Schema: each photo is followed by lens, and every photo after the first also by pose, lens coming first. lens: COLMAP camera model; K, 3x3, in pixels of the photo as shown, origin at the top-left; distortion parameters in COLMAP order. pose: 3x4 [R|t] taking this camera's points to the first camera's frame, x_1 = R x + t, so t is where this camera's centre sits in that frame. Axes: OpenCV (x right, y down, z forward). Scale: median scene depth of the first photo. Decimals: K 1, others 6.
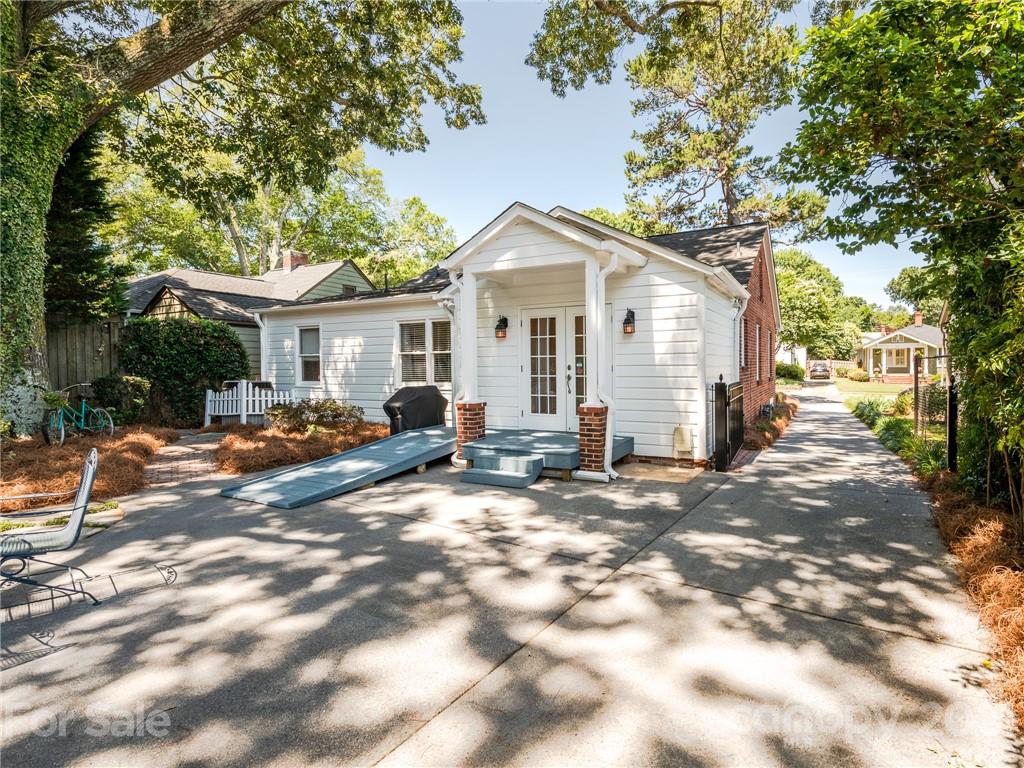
lens RADIAL K [[572.2, 0, 512.0], [0, 572.2, 384.0], [0, 0, 1]] dist [0.001785, 0.000301]
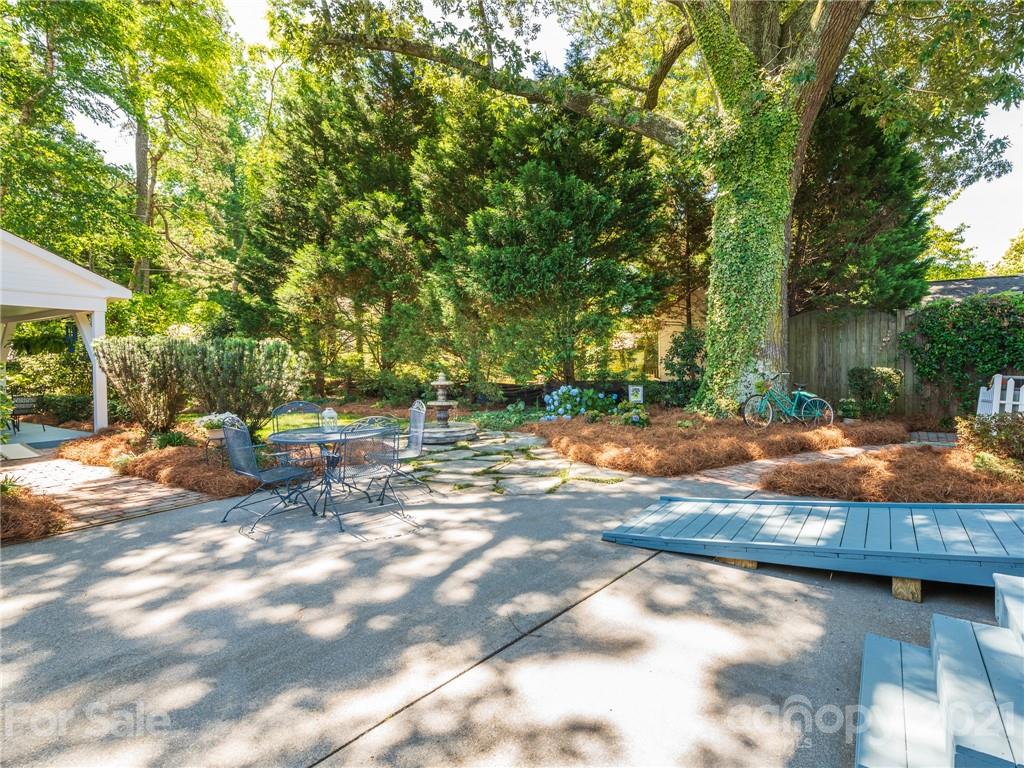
lens RADIAL K [[510.2, 0, 585.1], [0, 510.2, 376.4], [0, 0, 1]] dist [0.014139, 0.000018]
pose [[0.033931, 0.031704, -0.998921, 0.350129], [-0.034660, 0.998933, 0.030527, -0.018876], [0.998823, 0.033587, 0.034994, 1.228137]]
